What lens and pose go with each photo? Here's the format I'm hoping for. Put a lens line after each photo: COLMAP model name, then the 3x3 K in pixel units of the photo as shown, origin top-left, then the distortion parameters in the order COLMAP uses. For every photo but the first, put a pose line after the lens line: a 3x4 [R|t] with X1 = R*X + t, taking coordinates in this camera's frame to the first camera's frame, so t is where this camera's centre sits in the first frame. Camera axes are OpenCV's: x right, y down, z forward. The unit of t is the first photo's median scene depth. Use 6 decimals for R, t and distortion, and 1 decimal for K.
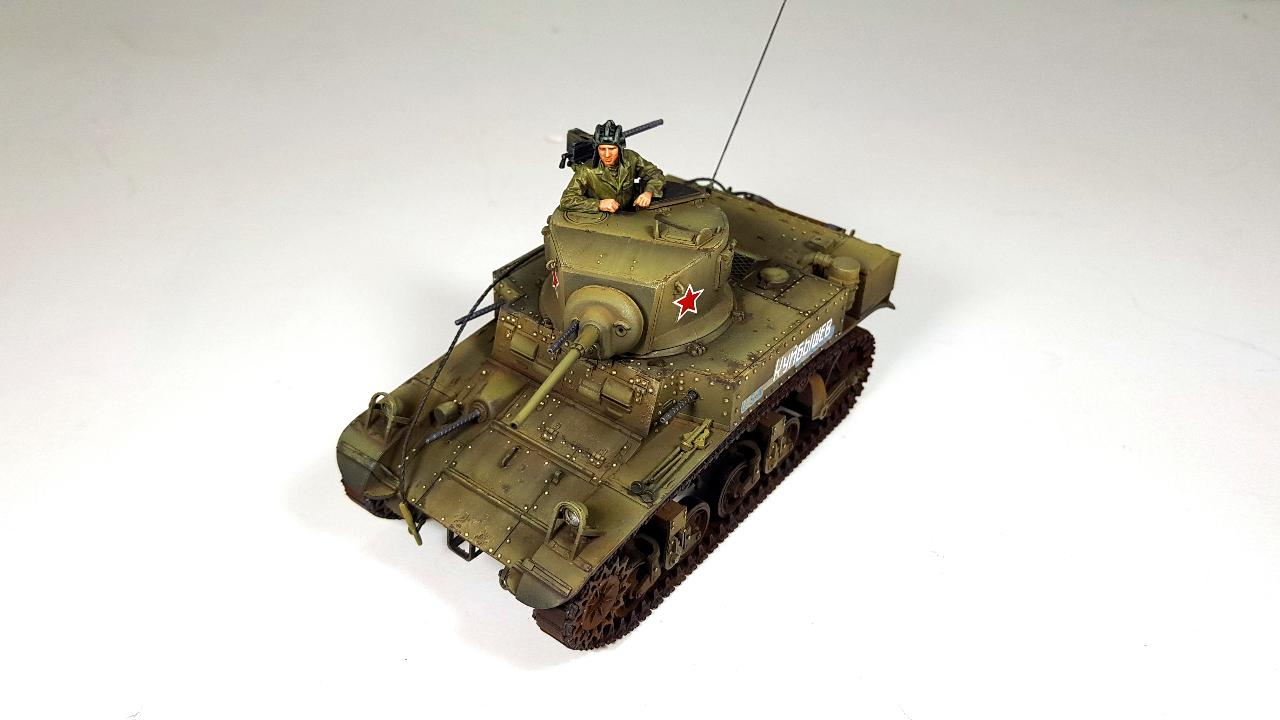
lens RADIAL K [[985.1, 0, 618.4], [0, 985.1, 358.3], [0, 0, 1]] dist [0.209343, 0.000769]
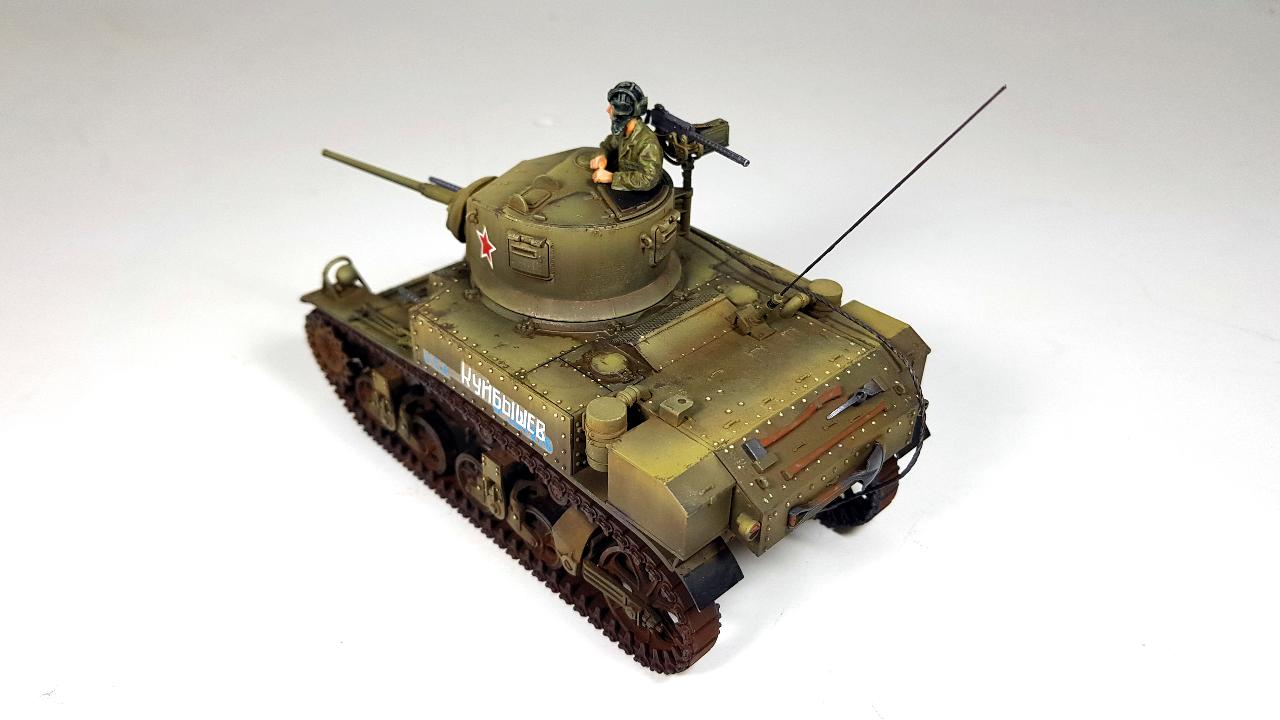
lens RADIAL K [[985.1, 0, 618.4], [0, 985.1, 358.3], [0, 0, 1]] dist [0.209343, 0.000769]
pose [[-0.127255, 0.541378, -0.831093, 0.891969], [-0.593850, 0.629543, 0.501017, -0.534247], [0.794449, 0.557301, 0.241385, 0.919892]]
